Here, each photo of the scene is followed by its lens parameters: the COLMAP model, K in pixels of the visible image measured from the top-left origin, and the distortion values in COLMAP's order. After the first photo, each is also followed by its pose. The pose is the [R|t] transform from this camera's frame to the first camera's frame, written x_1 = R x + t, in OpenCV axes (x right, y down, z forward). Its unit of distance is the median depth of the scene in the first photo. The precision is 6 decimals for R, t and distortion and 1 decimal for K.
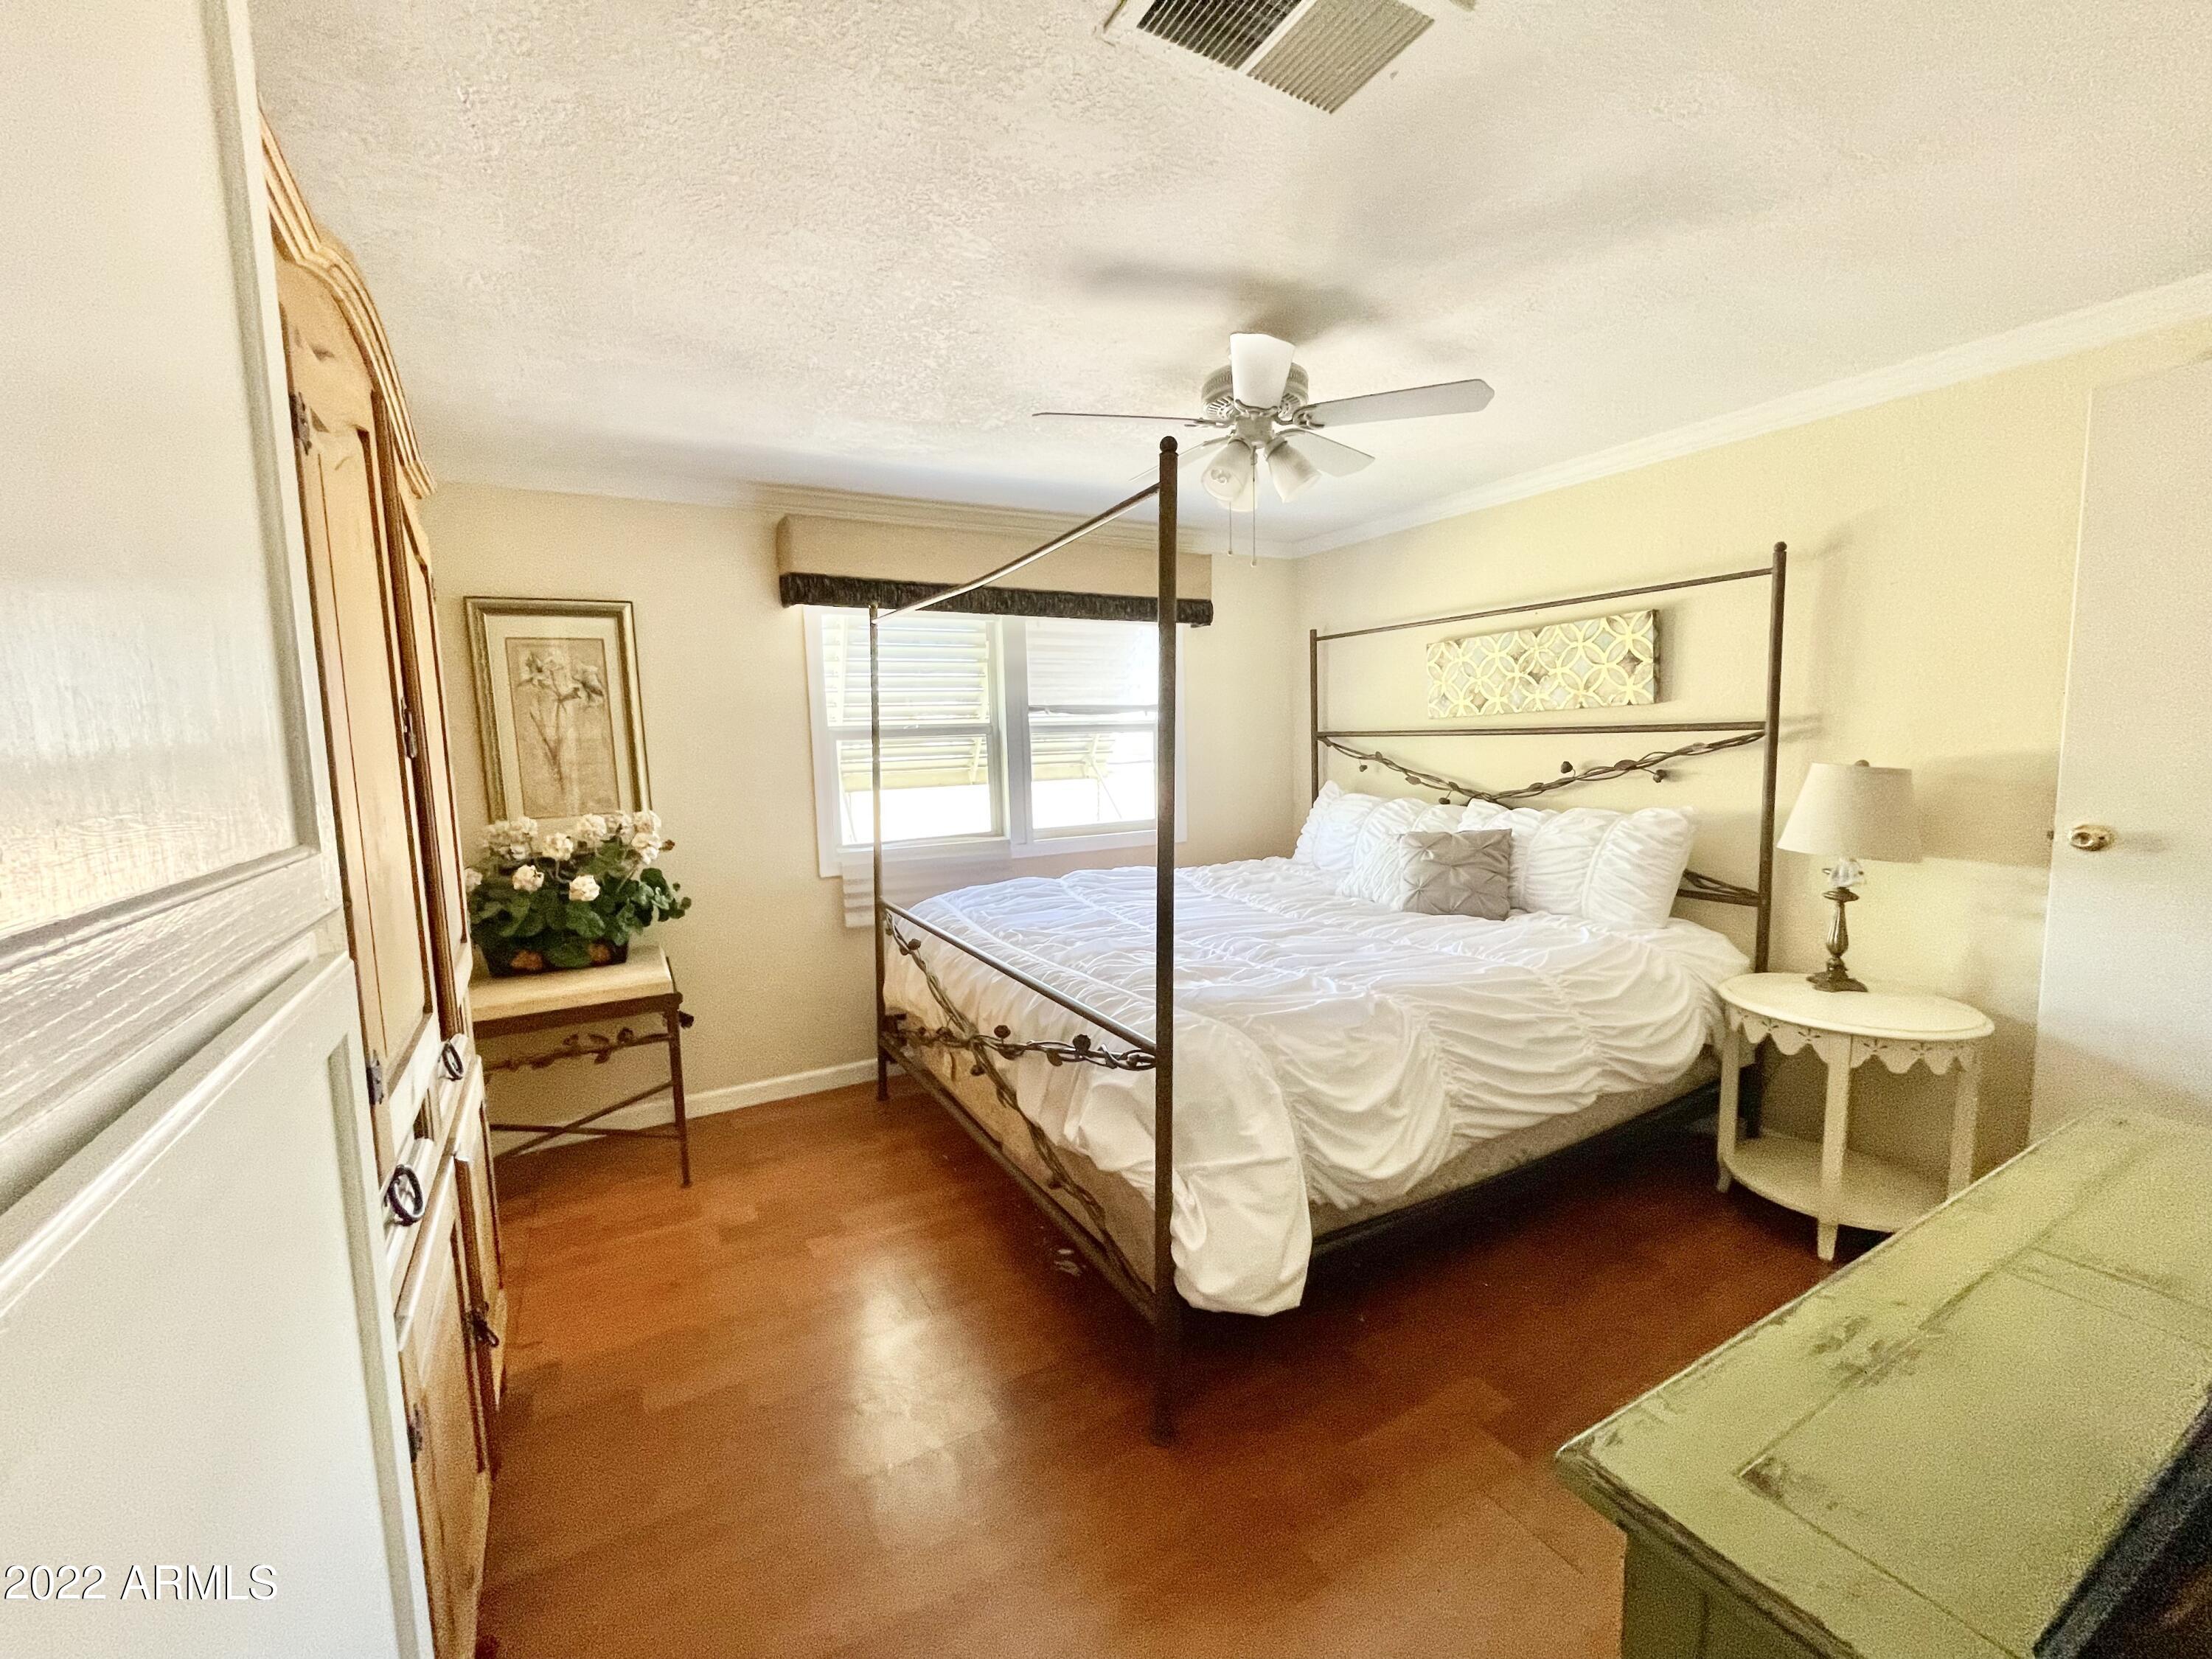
lens RADIAL K [[896.8, 0, 1106.0], [0, 896.8, 829.5], [0, 0, 1]] dist [-0.000642, -0.000034]
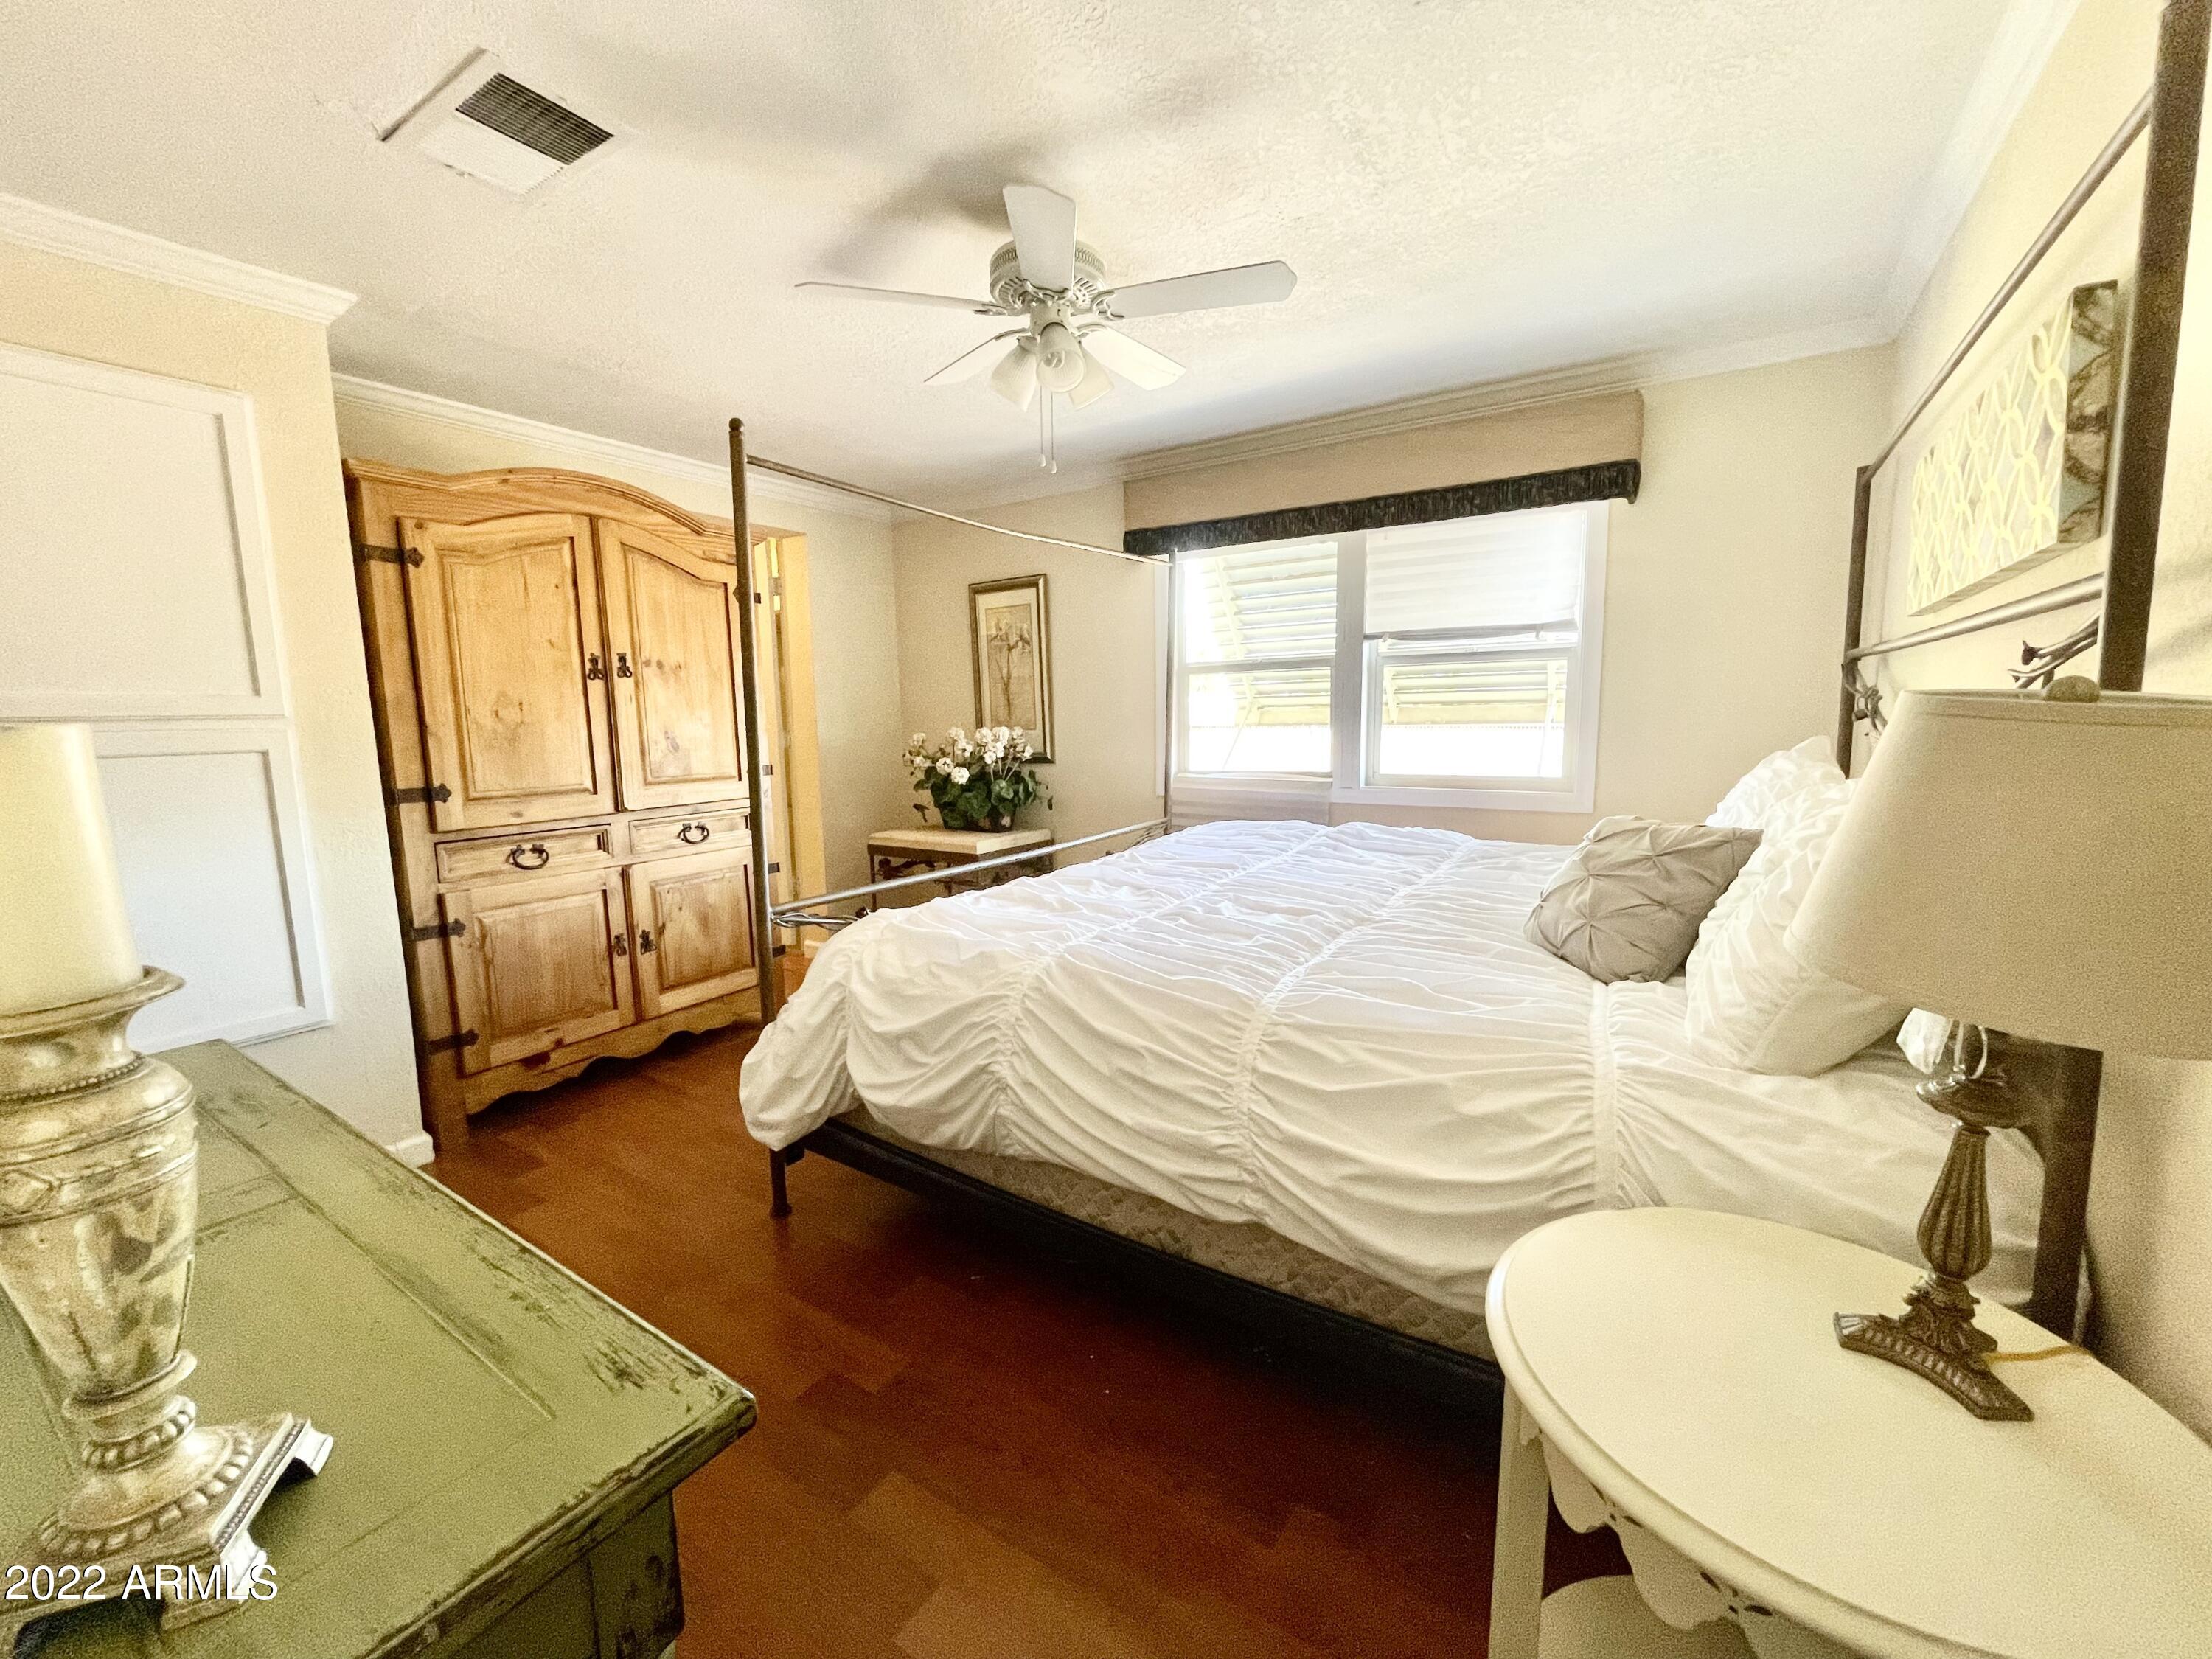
lens RADIAL K [[896.8, 0, 1106.0], [0, 896.8, 829.5], [0, 0, 1]] dist [-0.000642, -0.000034]
pose [[0.451147, 0.135764, -0.882063, 0.745667], [-0.085689, 0.990385, 0.108609, -0.024203], [0.888326, 0.026584, 0.458443, 0.451115]]
